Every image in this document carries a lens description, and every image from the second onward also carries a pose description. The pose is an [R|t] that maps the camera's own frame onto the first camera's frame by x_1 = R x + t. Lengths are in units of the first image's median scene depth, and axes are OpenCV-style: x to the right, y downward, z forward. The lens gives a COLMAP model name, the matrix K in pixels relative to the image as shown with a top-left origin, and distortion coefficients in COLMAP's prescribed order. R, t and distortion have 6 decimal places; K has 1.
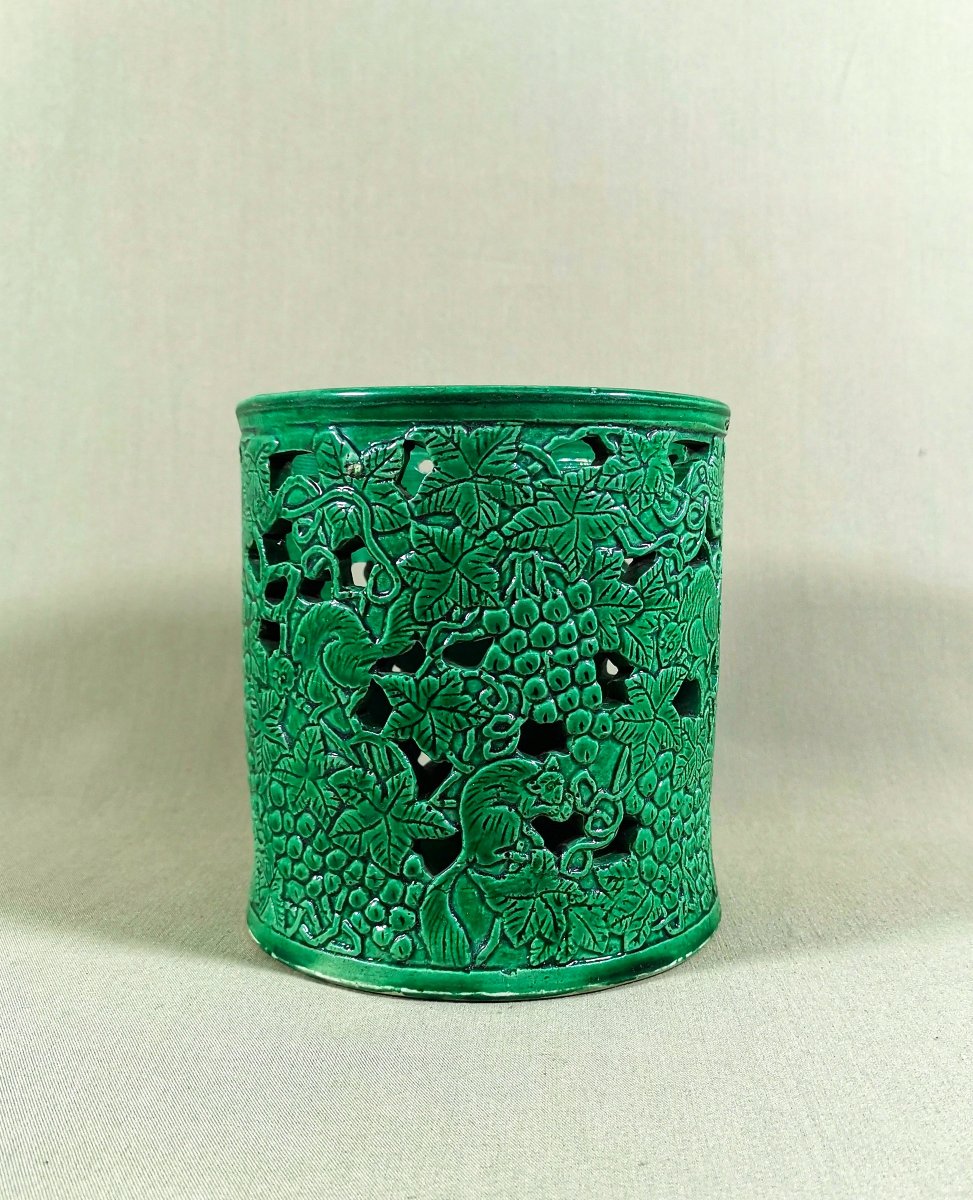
lens RADIAL K [[1184.9, 0, 524.0], [0, 1184.9, 644.0], [0, 0, 1]] dist [0.019481, 0.001191]
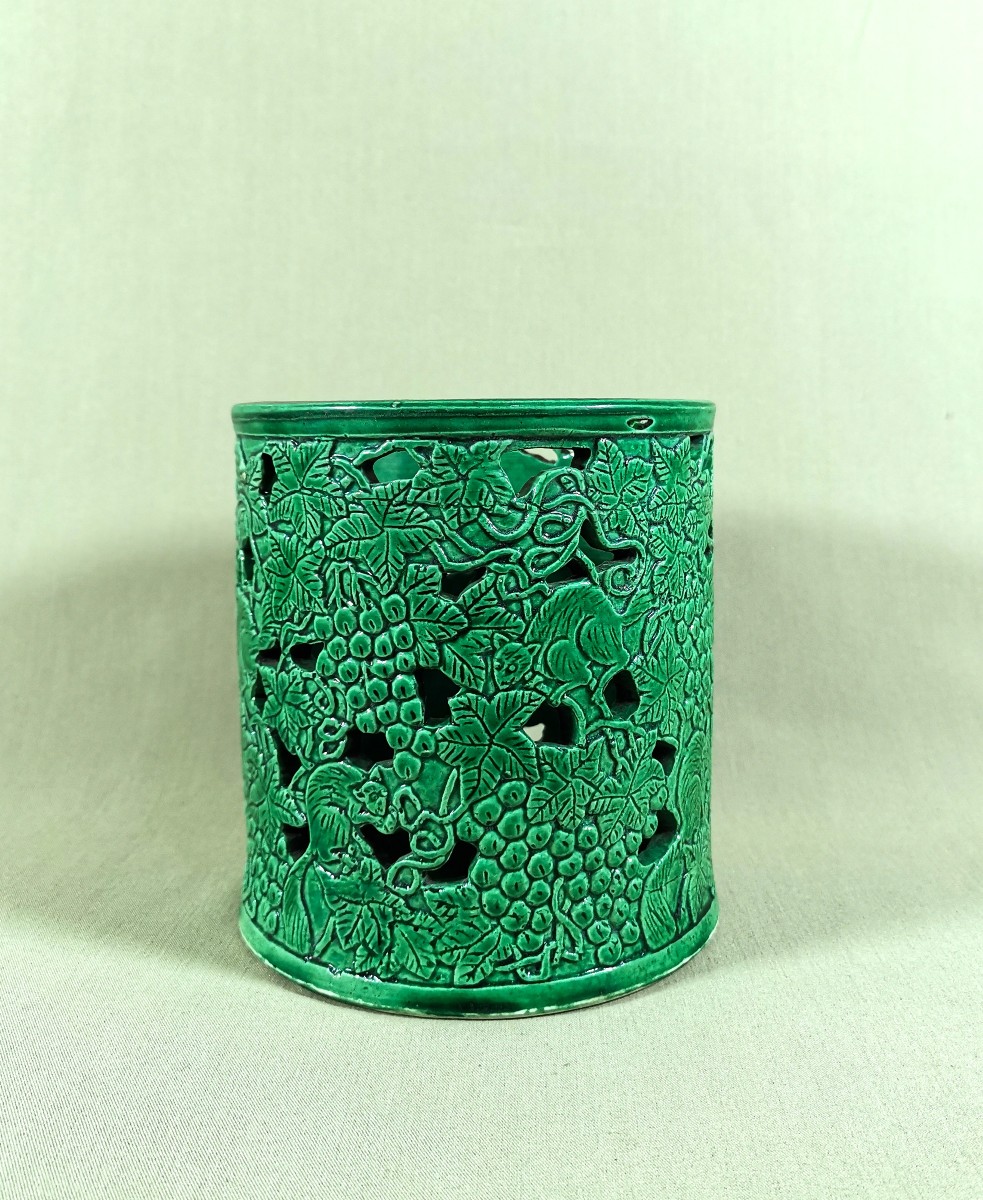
lens RADIAL K [[1181.9, 0, 491.7], [0, 1181.9, 515.9], [0, 0, 1]] dist [0.007828, 0.003171]
pose [[0.797760, 0.041116, -0.601572, 0.685527], [-0.059284, 0.998187, -0.010394, -0.110281], [0.600054, 0.043955, 0.798751, 0.253292]]
